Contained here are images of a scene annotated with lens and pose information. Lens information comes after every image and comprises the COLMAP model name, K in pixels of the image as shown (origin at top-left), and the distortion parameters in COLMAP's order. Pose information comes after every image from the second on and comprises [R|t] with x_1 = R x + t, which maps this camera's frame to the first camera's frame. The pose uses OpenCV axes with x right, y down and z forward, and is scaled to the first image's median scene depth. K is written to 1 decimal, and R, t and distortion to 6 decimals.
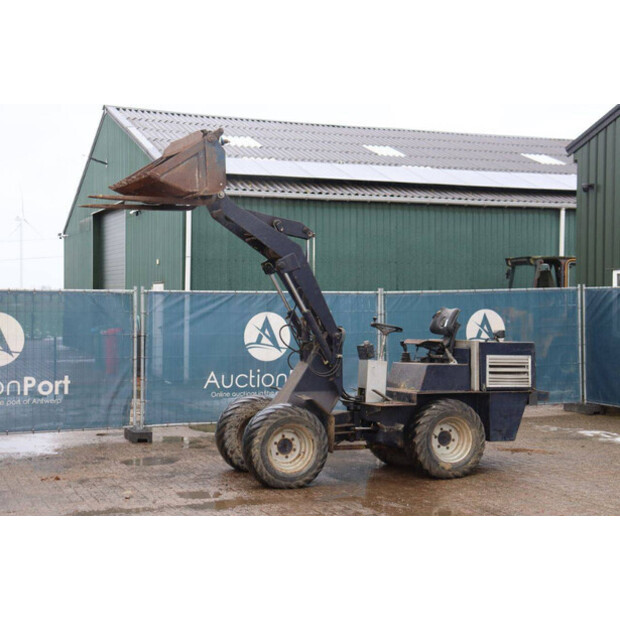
lens RADIAL K [[1002.5, 0, 310.0], [0, 1002.5, 310.0], [0, 0, 1]] dist [-0.005260, 1.474880]
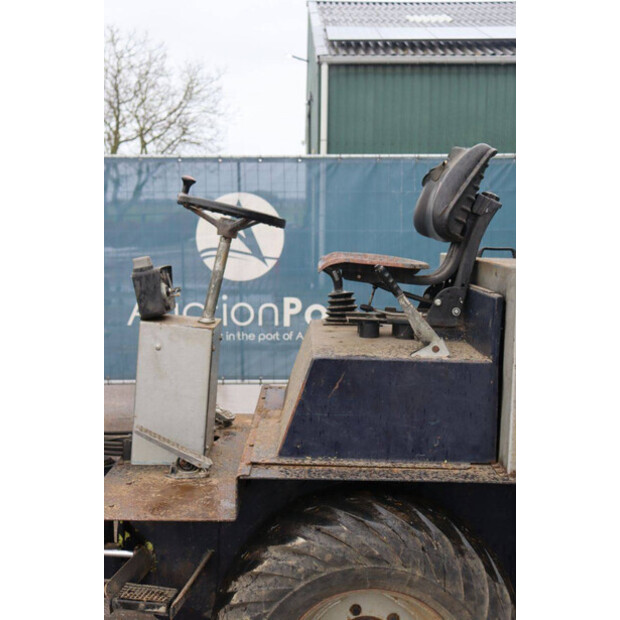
lens RADIAL K [[727.9, 0, 303.3], [0, 727.9, 324.0], [0, 0, 1]] dist [0.012534, 0.024545]
pose [[0.935683, 0.053817, -0.348713, 0.176520], [-0.001346, 0.988837, 0.148996, 0.017665], [0.352839, -0.138944, 0.925310, 0.816545]]
